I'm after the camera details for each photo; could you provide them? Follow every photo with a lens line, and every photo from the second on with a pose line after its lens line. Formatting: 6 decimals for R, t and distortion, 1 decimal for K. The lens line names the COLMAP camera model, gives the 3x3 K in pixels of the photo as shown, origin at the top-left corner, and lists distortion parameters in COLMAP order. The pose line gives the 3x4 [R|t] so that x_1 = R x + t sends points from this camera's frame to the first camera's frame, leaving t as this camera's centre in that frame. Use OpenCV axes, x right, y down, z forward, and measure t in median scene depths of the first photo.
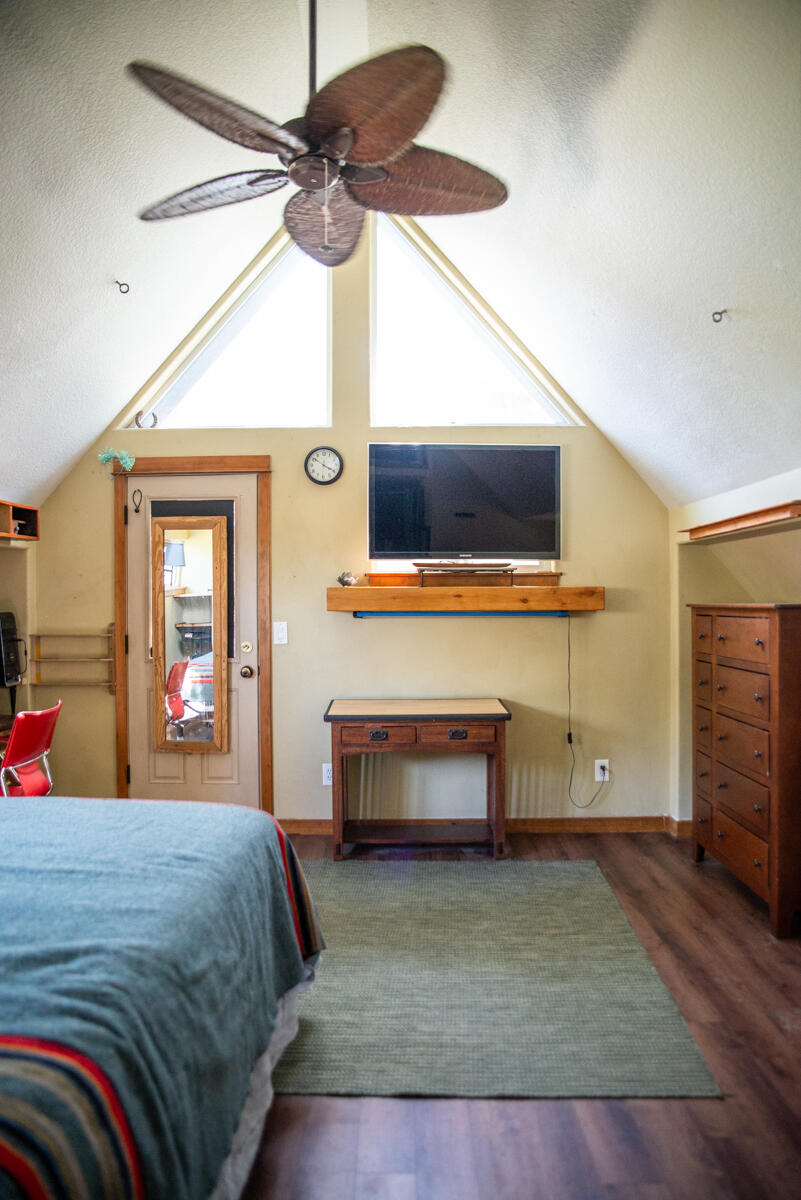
lens RADIAL K [[810.7, 0, 400.5], [0, 810.7, 600.0], [0, 0, 1]] dist [-0.101744, 0.055913]
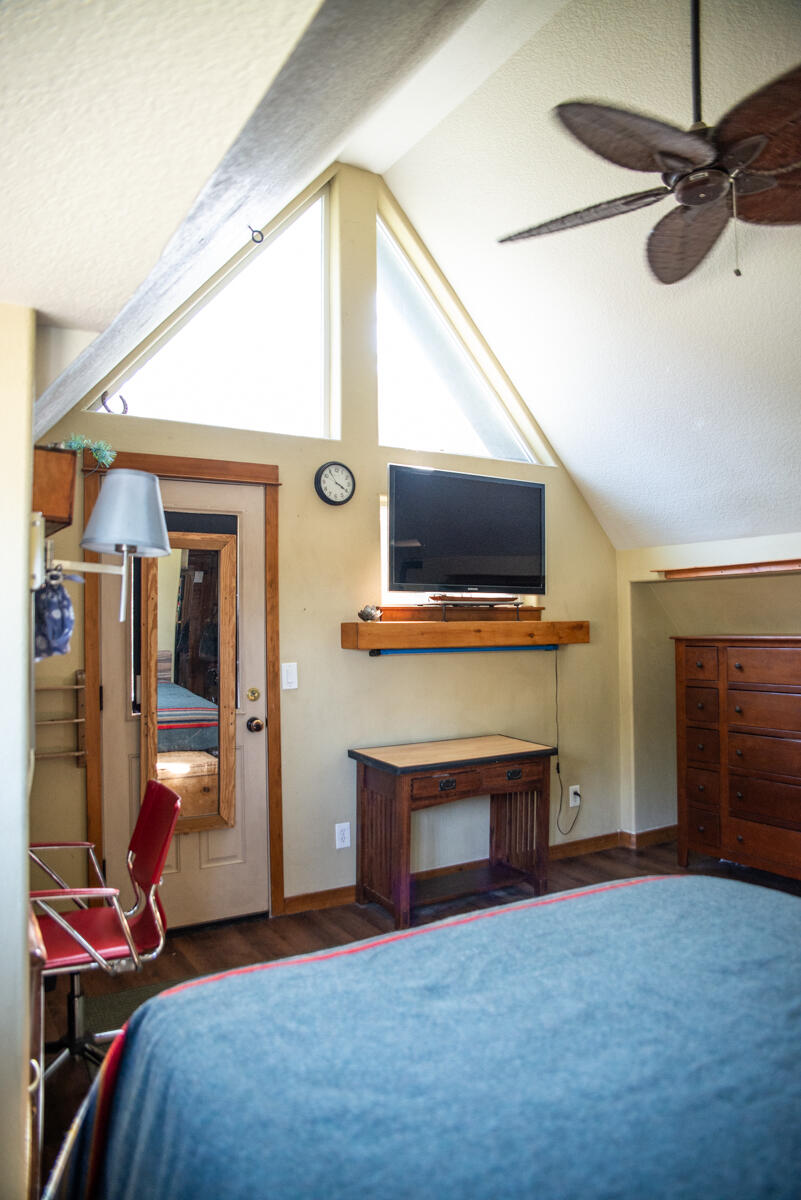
lens RADIAL K [[810.7, 0, 400.5], [0, 810.7, 600.0], [0, 0, 1]] dist [-0.101744, 0.055913]
pose [[0.857079, 0.012337, 0.515037, -0.488385], [0.003697, 0.999540, -0.030095, -0.012803], [-0.515172, 0.027697, 0.856639, 0.213428]]
